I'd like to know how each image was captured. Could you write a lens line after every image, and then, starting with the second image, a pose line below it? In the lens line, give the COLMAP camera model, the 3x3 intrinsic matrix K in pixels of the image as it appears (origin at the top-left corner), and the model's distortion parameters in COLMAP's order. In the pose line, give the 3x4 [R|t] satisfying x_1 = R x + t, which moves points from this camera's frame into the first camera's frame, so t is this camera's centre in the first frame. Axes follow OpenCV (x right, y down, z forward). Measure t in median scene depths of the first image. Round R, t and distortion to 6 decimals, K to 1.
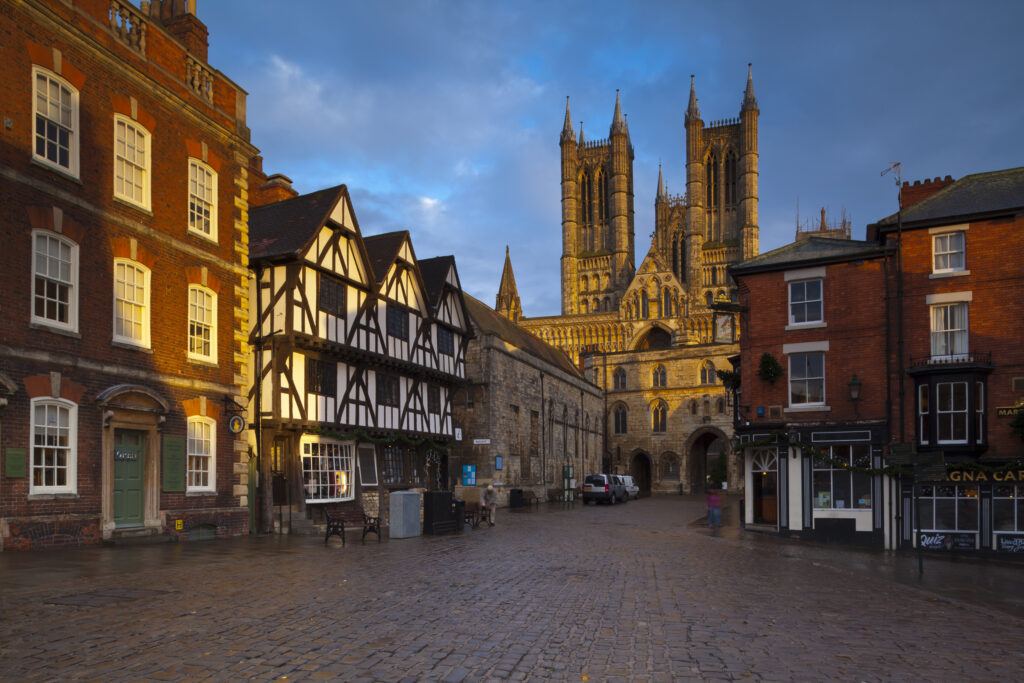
lens RADIAL K [[701.9, 0, 512.1], [0, 701.9, 479.3], [0, 0, 1]] dist [-0.066079, 0.045766]
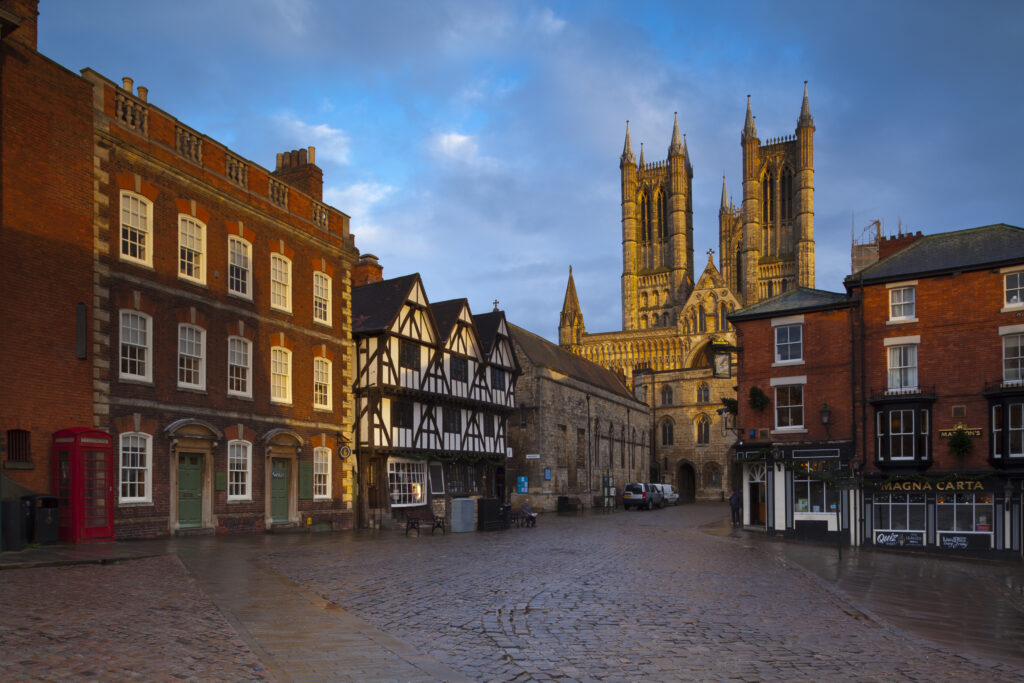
lens RADIAL K [[687.3, 0, 510.0], [0, 687.3, 489.1], [0, 0, 1]] dist [-0.065308, 0.042039]
pose [[0.994558, -0.001107, -0.104175, 0.060045], [0.001533, 0.999991, 0.004010, -0.004616], [0.104170, -0.004147, 0.994551, -0.247347]]
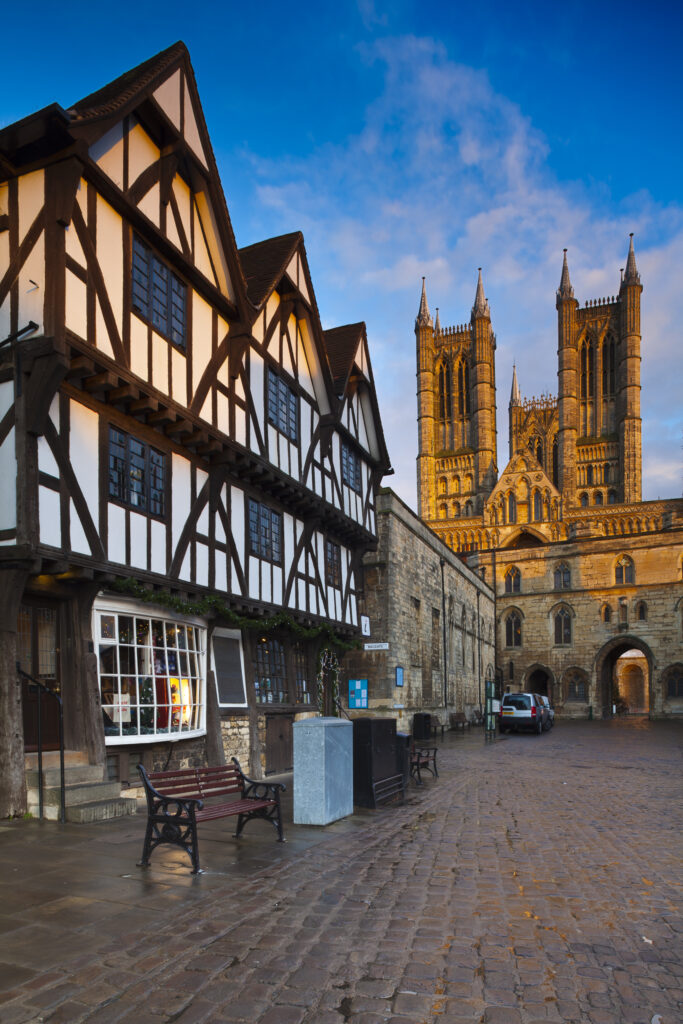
lens RADIAL K [[720.1, 0, 343.5], [0, 720.1, 719.9], [0, 0, 1]] dist [-0.062432, 0.037566]
pose [[0.999944, -0.003672, -0.009902, -0.105411], [0.003890, 0.999749, 0.022072, 0.006328], [0.009818, -0.022109, 0.999707, 0.417084]]
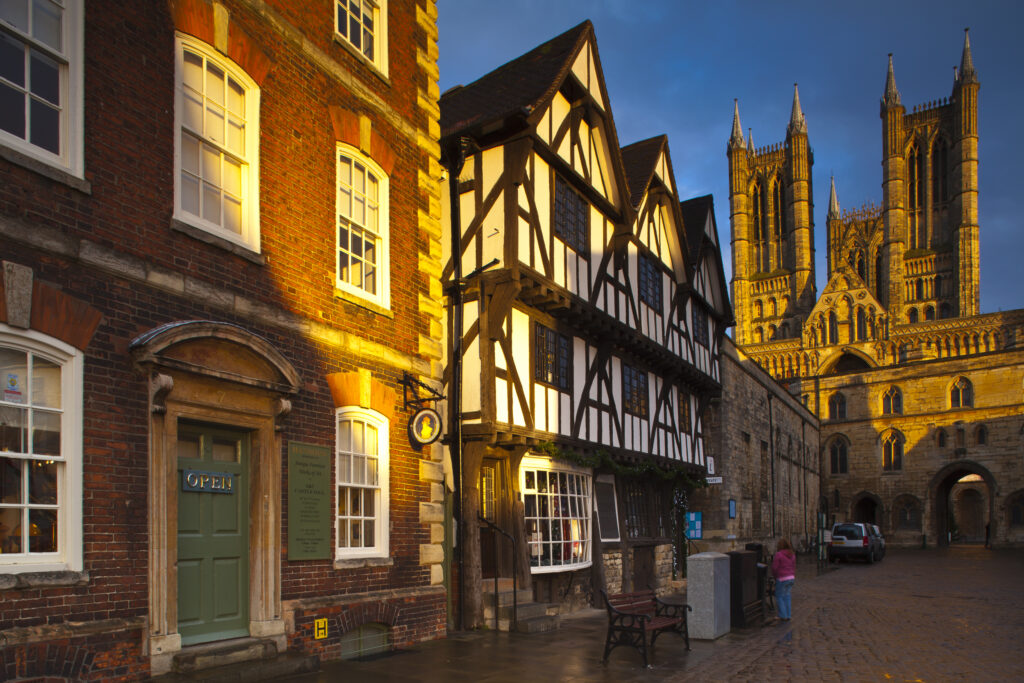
lens RADIAL K [[720.1, 0, 514.1], [0, 720.1, 537.2], [0, 0, 1]] dist [-0.062432, 0.037566]
pose [[0.980640, -0.004436, -0.195768, -0.149882], [0.006047, 0.999953, 0.007630, -0.000576], [0.195725, -0.008666, 0.980621, 0.321075]]
